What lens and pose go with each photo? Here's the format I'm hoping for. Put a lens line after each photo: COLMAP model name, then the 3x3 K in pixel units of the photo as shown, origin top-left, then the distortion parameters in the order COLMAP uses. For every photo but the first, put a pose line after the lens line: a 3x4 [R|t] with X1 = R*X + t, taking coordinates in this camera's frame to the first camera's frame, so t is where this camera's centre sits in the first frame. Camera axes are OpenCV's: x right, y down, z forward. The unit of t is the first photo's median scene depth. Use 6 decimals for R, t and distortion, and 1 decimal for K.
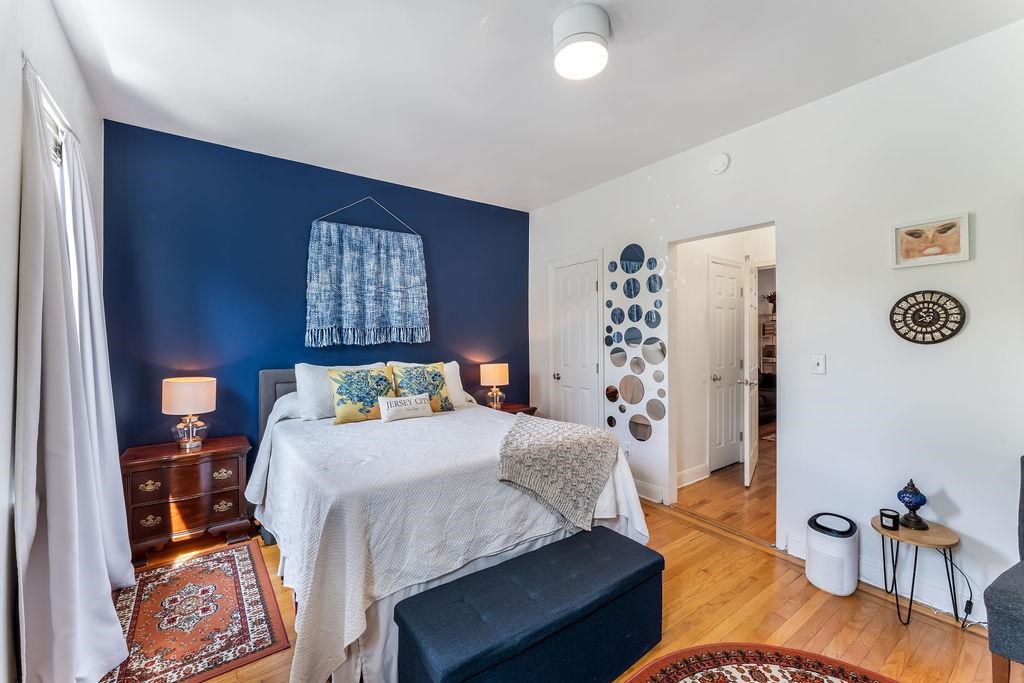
lens RADIAL K [[416.8, 0, 513.2], [0, 416.8, 339.2], [0, 0, 1]] dist [0.001206, -0.000129]
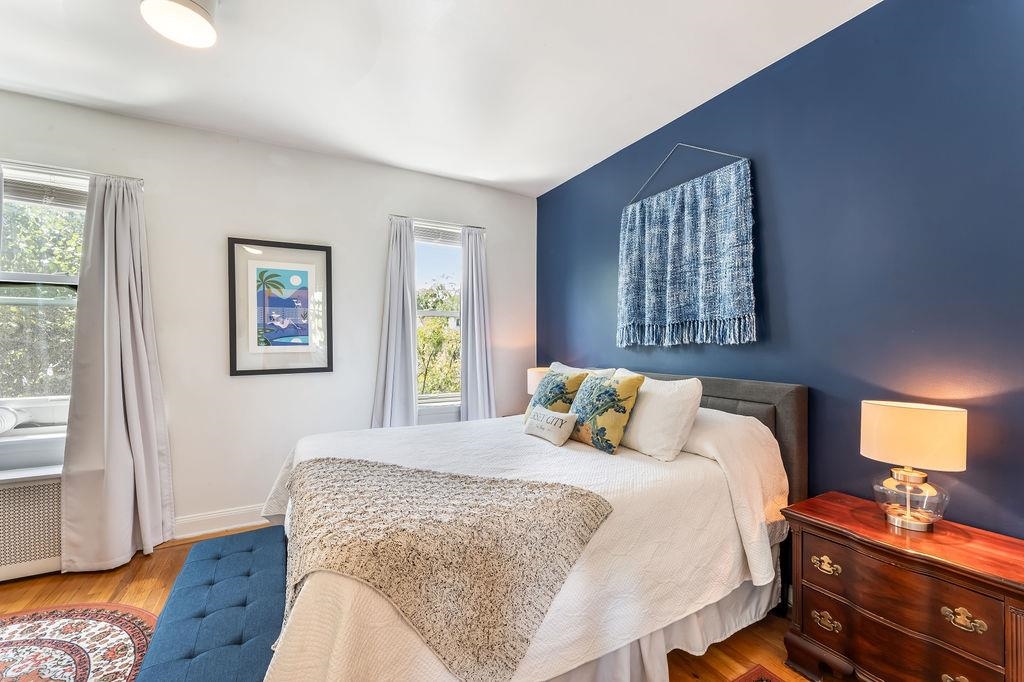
lens RADIAL K [[416.3, 0, 512.1], [0, 416.3, 342.7], [0, 0, 1]] dist [0.000958, -0.000134]
pose [[-0.132636, 0.006579, -0.991143, 0.439573], [0.003791, 0.999974, 0.006131, 0.002216], [0.991158, -0.002944, -0.132657, 0.843672]]
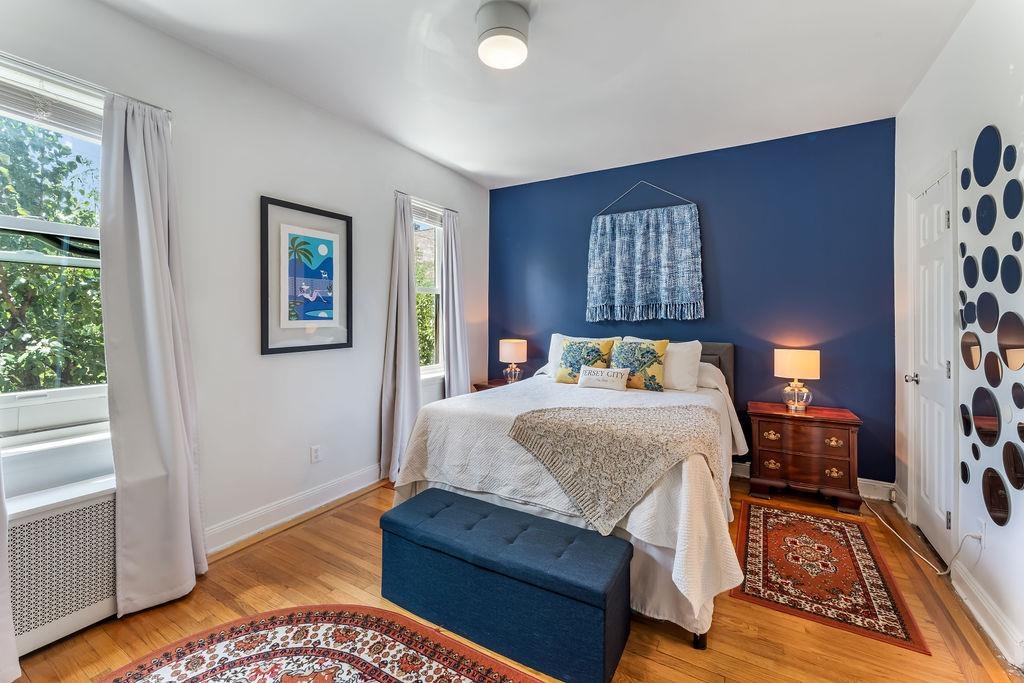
lens RADIAL K [[429.4, 0, 511.0], [0, 429.4, 313.2], [0, 0, 1]] dist [0.002935, 0.000117]
pose [[0.397573, -0.002686, -0.917567, 0.549156], [-0.003912, 0.999982, -0.004623, 0.001012], [0.917562, 0.005428, 0.397555, 0.274185]]
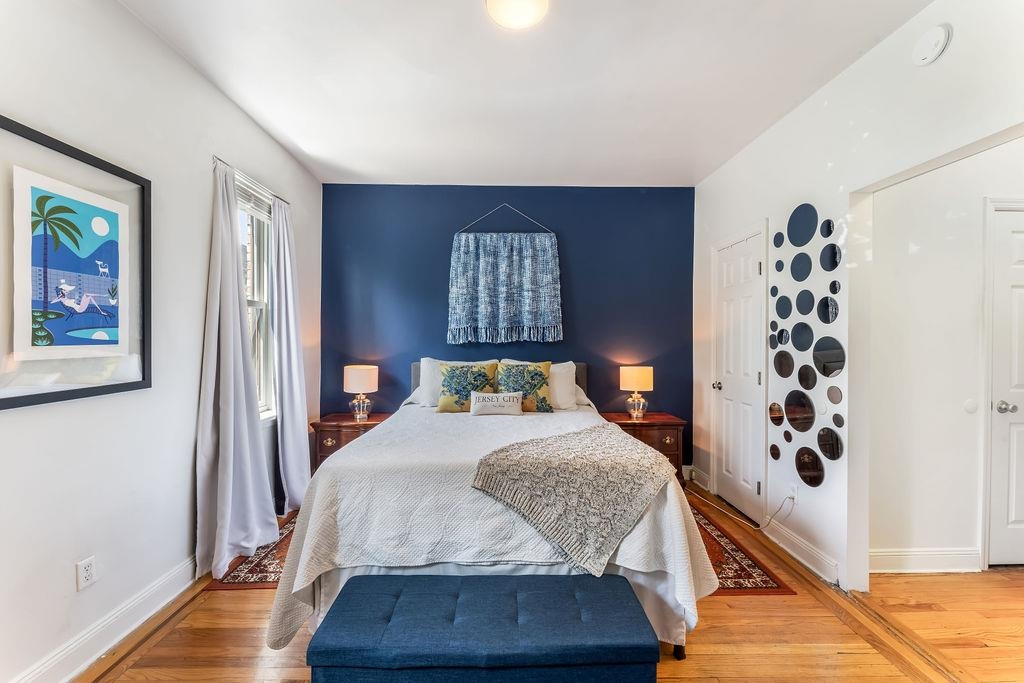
lens RADIAL K [[416.8, 0, 513.2], [0, 416.8, 339.2], [0, 0, 1]] dist [0.001206, -0.000129]
pose [[0.819616, 0.007778, -0.572861, 0.298612], [-0.006939, 0.999969, 0.003649, 0.000309], [0.572871, 0.000985, 0.819645, 0.146537]]
